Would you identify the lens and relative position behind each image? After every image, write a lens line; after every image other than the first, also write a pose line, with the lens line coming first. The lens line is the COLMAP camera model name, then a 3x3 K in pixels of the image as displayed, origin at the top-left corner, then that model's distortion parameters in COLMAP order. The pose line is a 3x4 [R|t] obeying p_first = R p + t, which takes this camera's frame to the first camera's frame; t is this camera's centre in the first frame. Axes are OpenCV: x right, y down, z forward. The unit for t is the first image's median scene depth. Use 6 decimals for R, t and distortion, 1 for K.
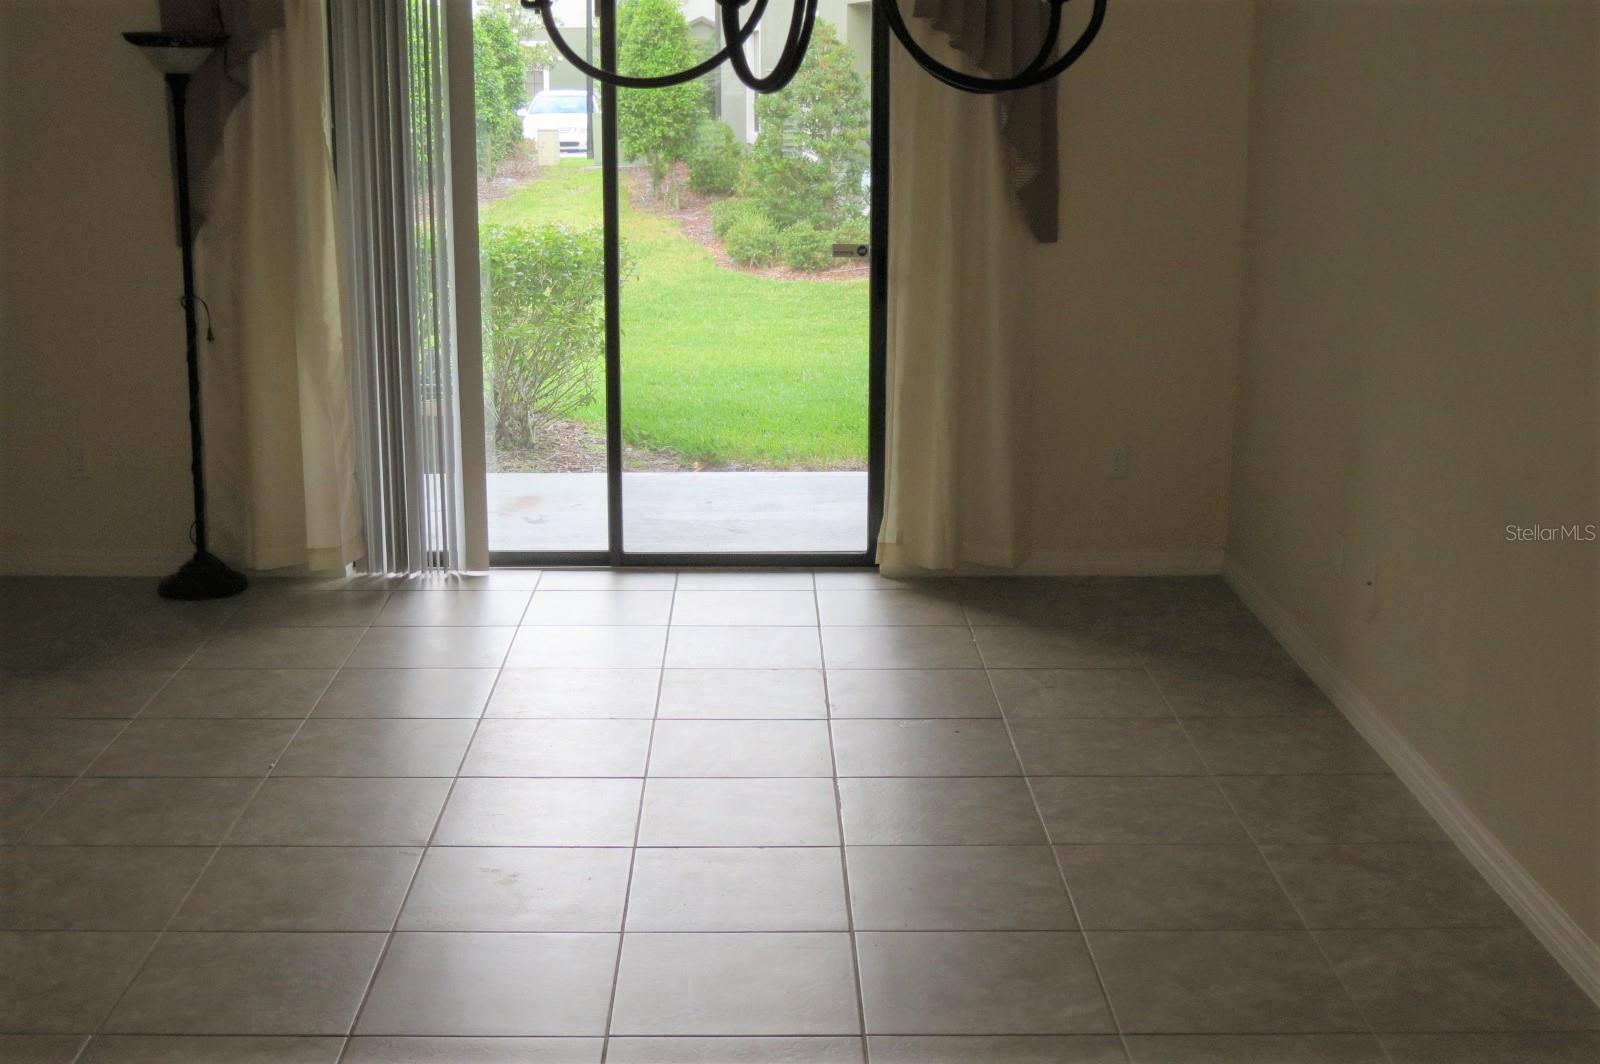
lens RADIAL K [[2144.9, 0, 802.7], [0, 2144.9, 544.7], [0, 0, 1]] dist [-0.066257, 0.000000]
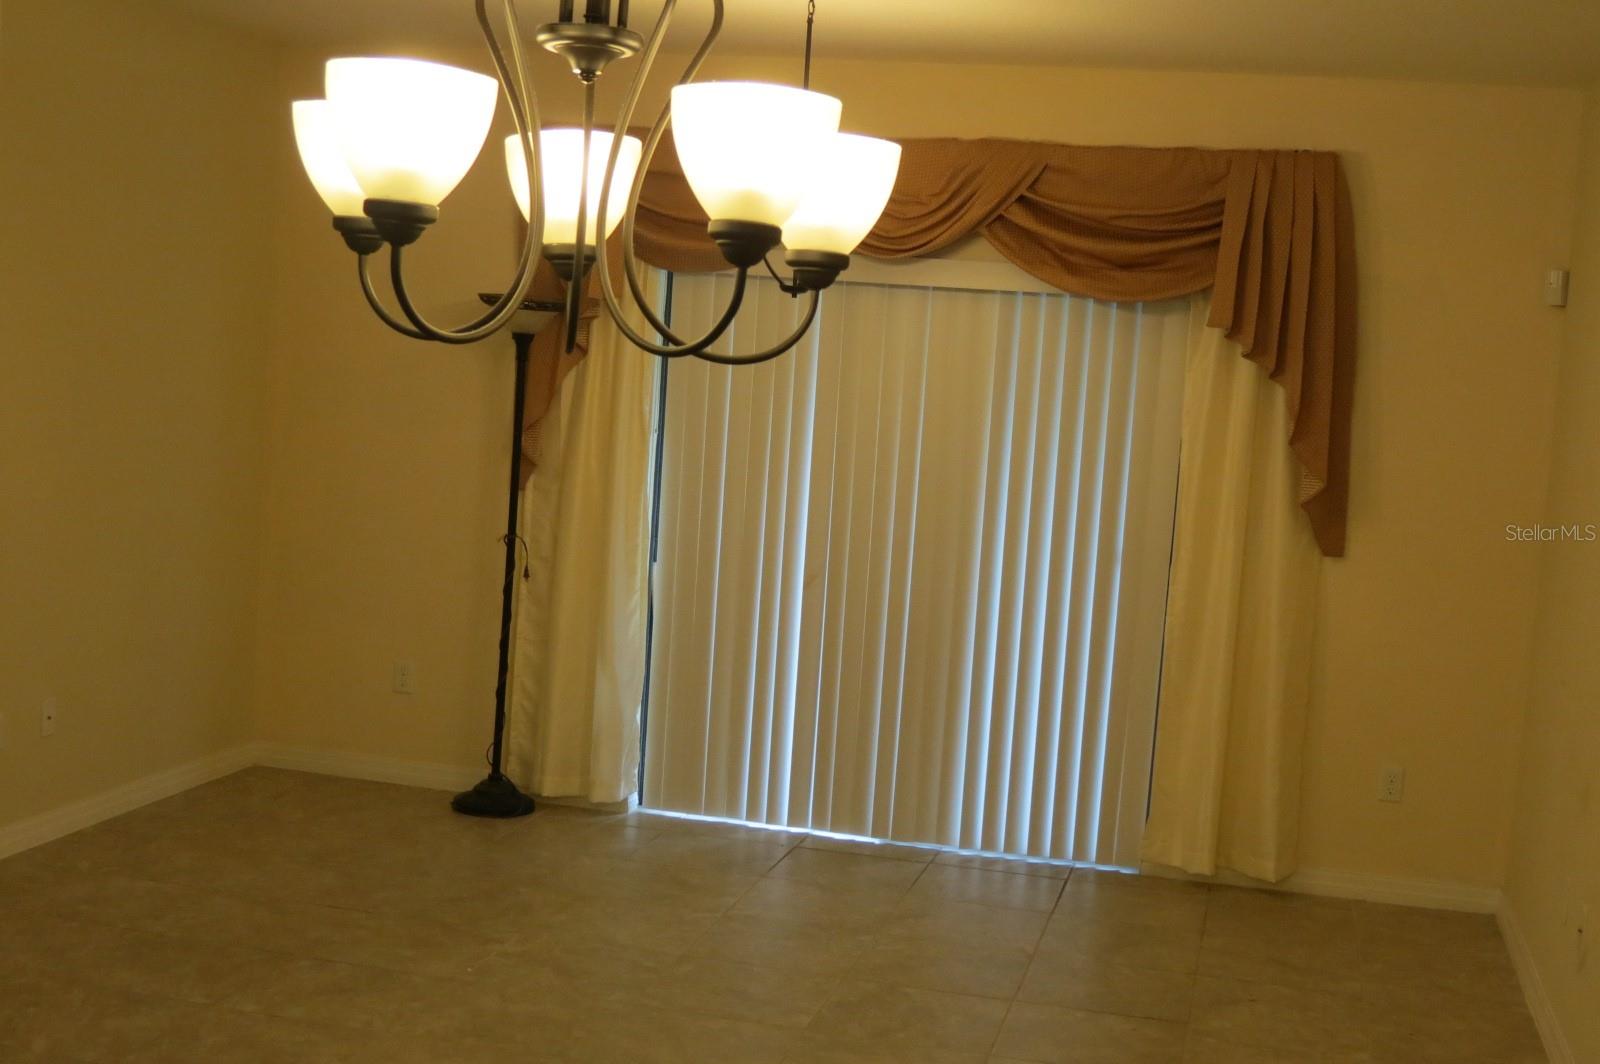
lens RADIAL K [[2144.9, 0, 800.6], [0, 2144.9, 537.3], [0, 0, 1]] dist [-0.066257, 0.000000]
pose [[0.968012, 0.085313, -0.235954, 0.110299], [-0.117877, 0.984806, -0.127525, 0.005922], [0.221490, 0.151259, 0.963360, -0.014981]]
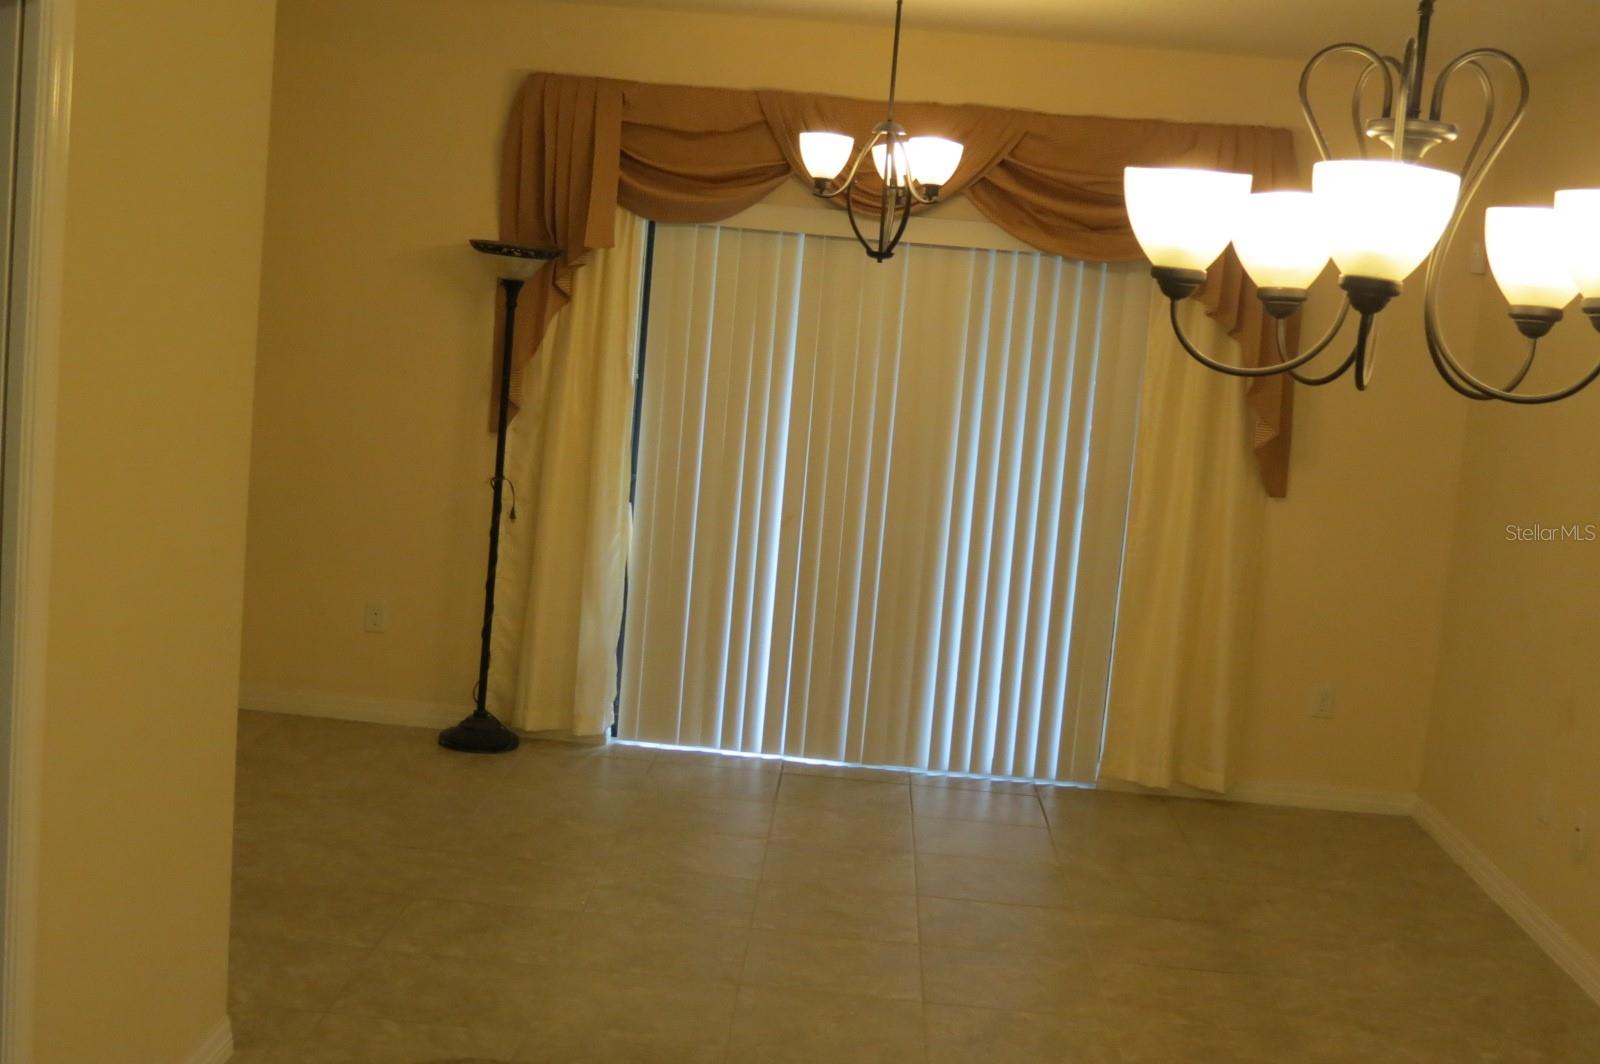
lens RADIAL K [[2144.9, 0, 805.8], [0, 2144.9, 537.7], [0, 0, 1]] dist [-0.066257, 0.000000]
pose [[0.995396, 0.087274, -0.039626, -0.081864], [-0.091037, 0.990192, -0.105985, 0.017514], [0.029987, 0.109104, 0.993578, -0.095858]]
